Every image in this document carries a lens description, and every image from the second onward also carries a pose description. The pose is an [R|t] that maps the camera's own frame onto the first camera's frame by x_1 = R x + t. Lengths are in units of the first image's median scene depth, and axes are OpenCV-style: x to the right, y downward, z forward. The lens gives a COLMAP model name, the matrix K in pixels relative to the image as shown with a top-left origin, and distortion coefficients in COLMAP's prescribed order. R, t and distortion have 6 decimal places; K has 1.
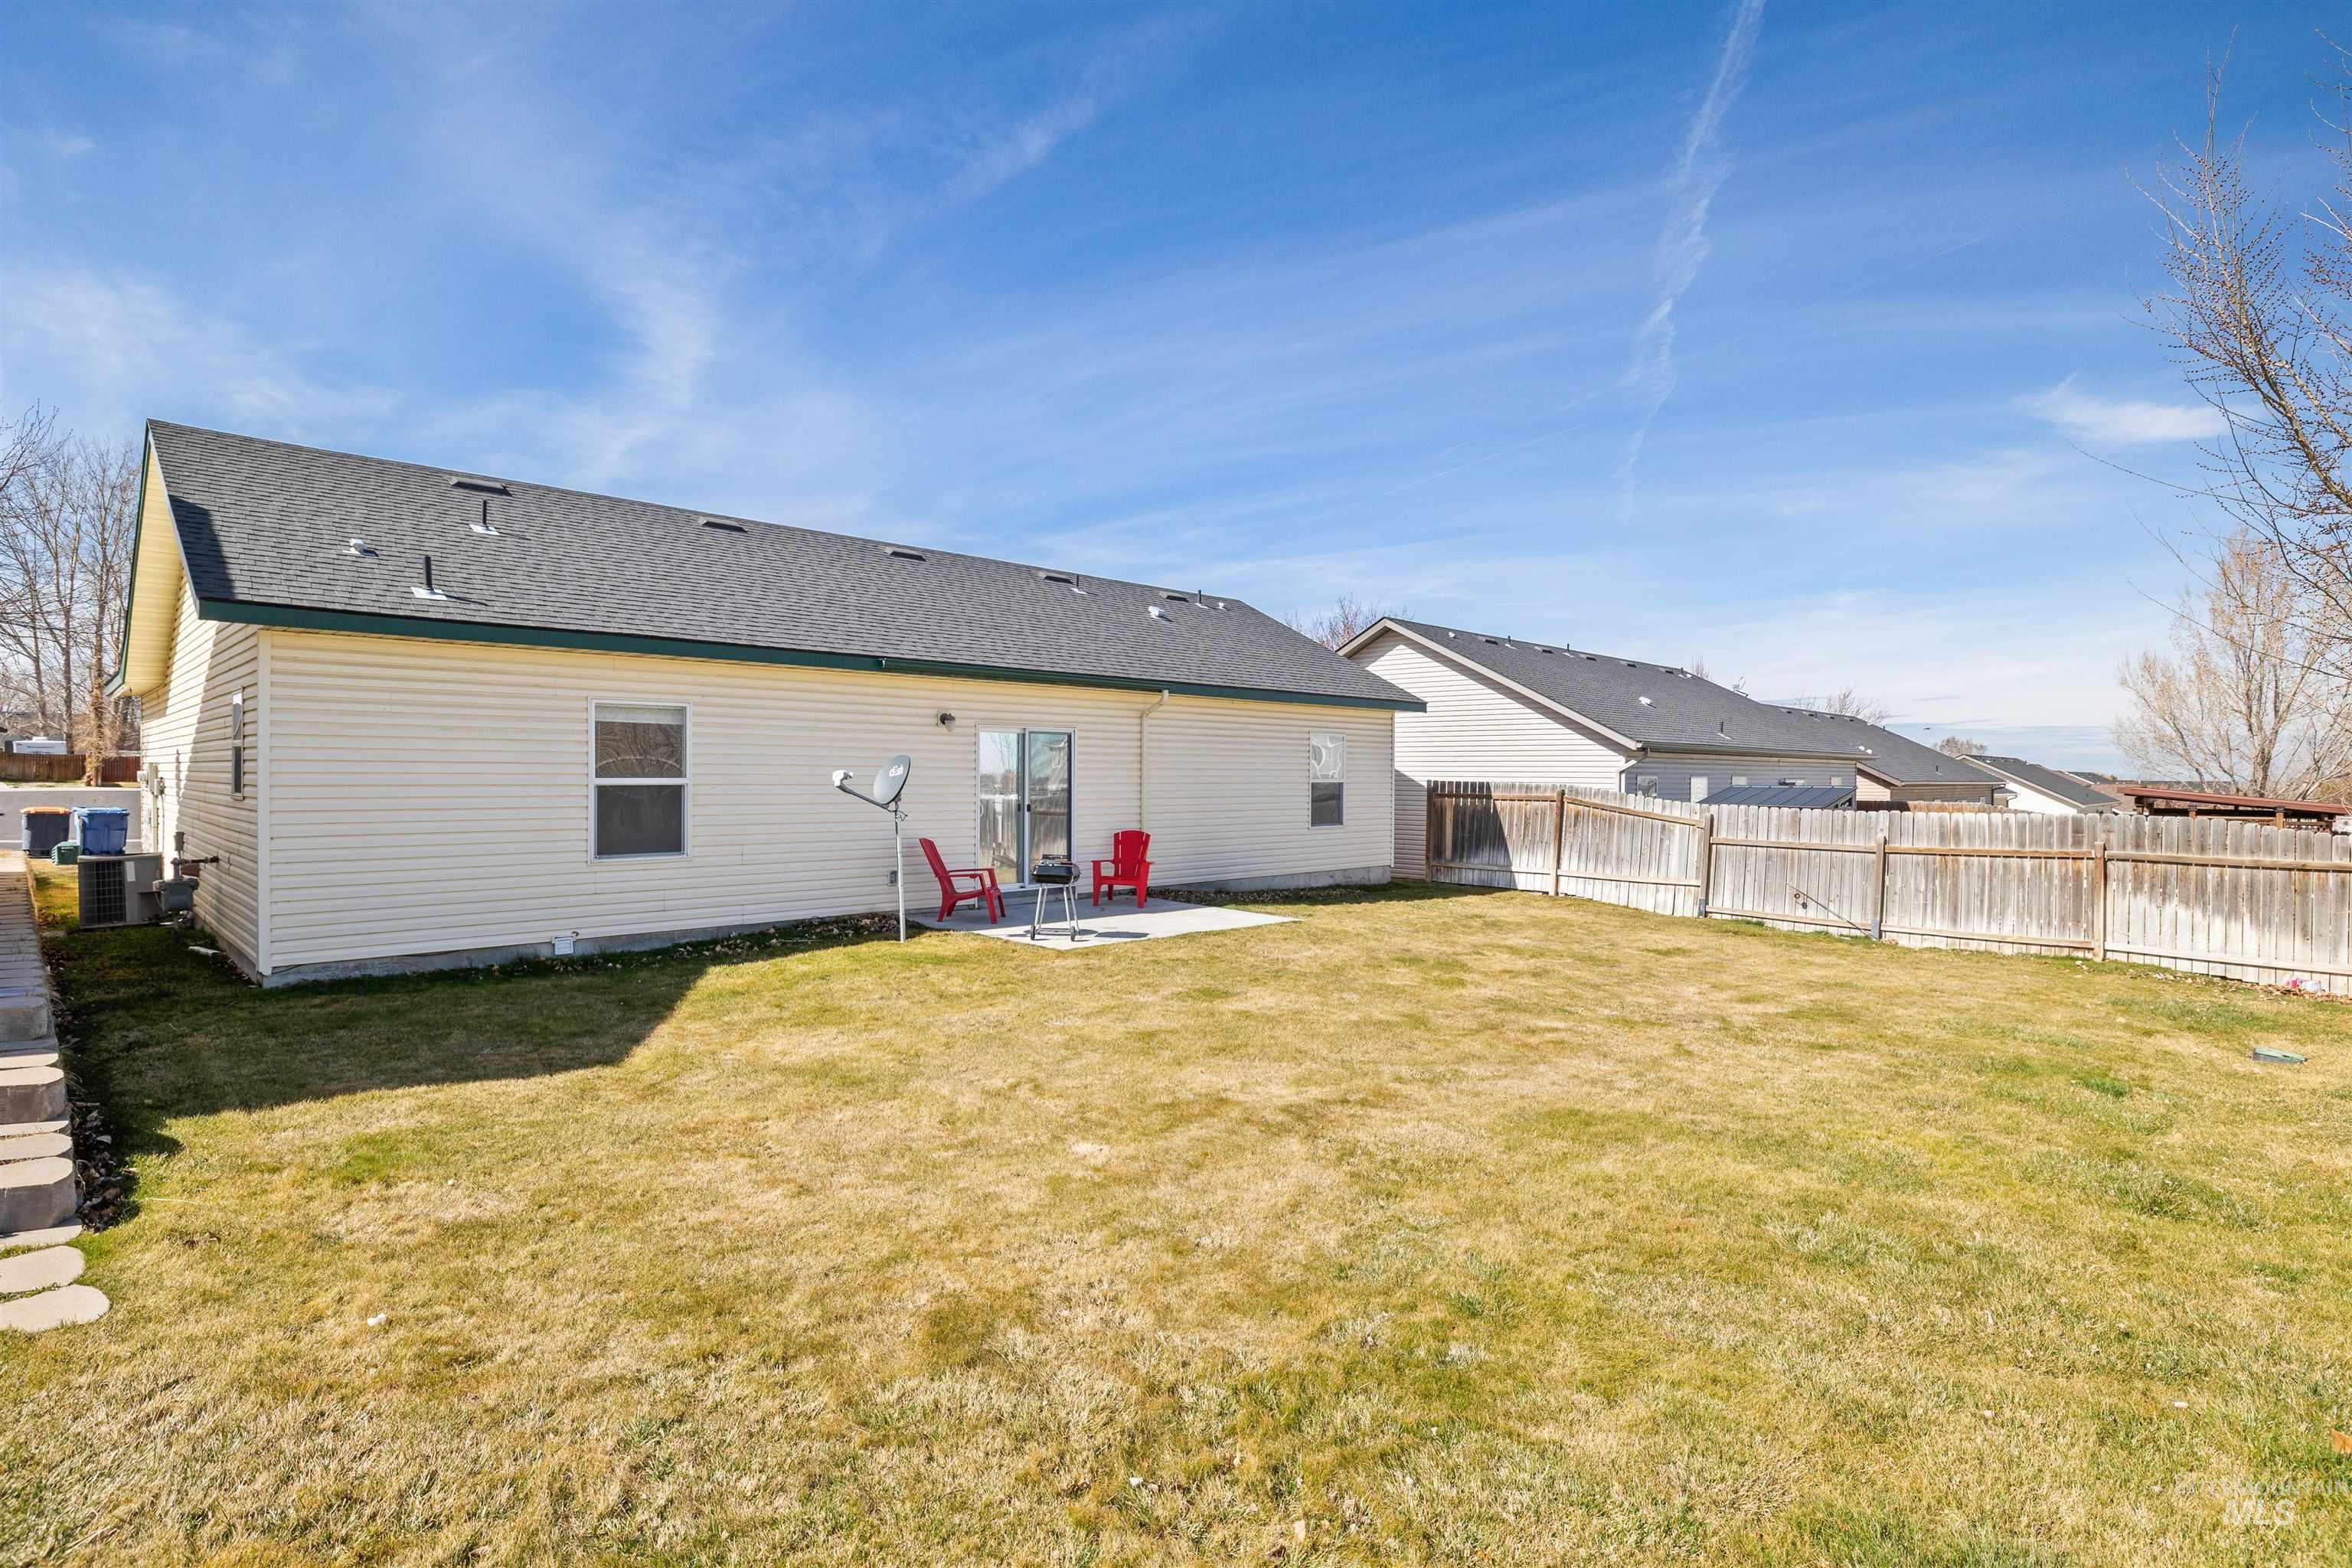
lens RADIAL K [[1151.2, 0, 1127.8], [0, 1151.2, 779.5], [0, 0, 1]] dist [0.000091, -0.000060]
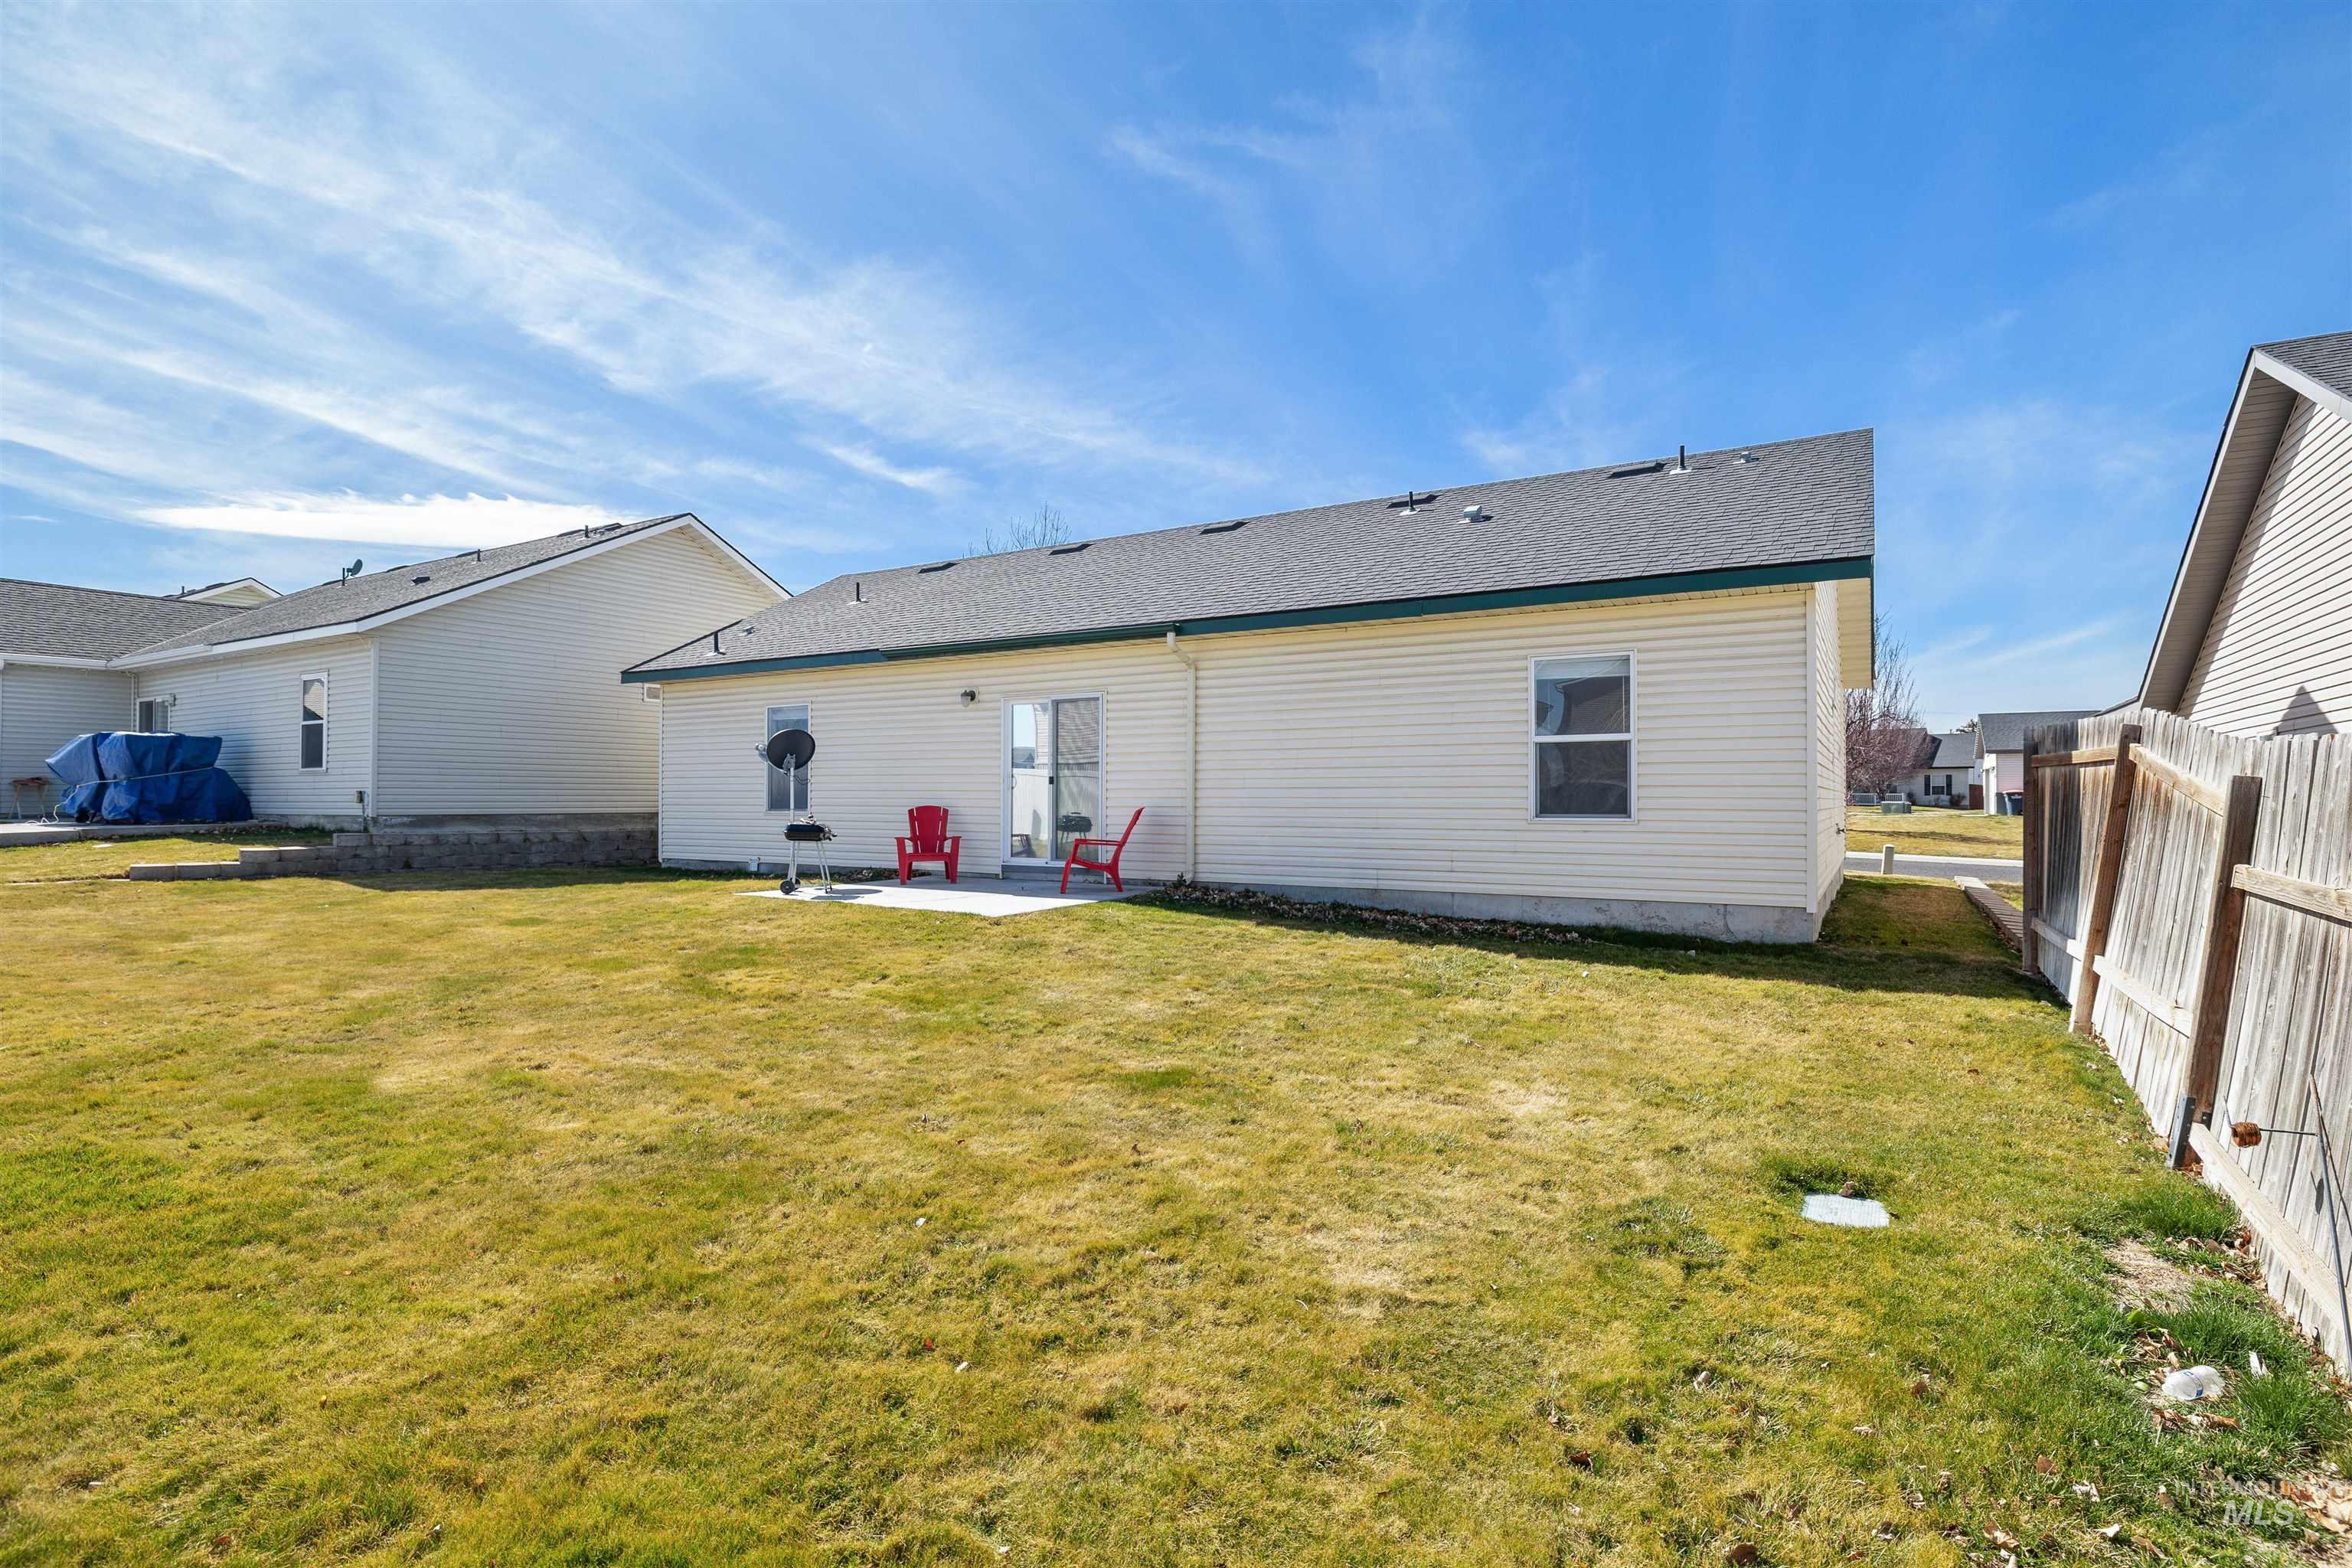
lens RADIAL K [[1151.2, 0, 1127.8], [0, 1151.2, 779.5], [0, 0, 1]] dist [0.000091, -0.000060]
pose [[0.226891, 0.017722, -0.973759, 0.716865], [0.028390, 0.999289, 0.024801, 0.001874], [0.973506, -0.033272, 0.226227, 0.711718]]
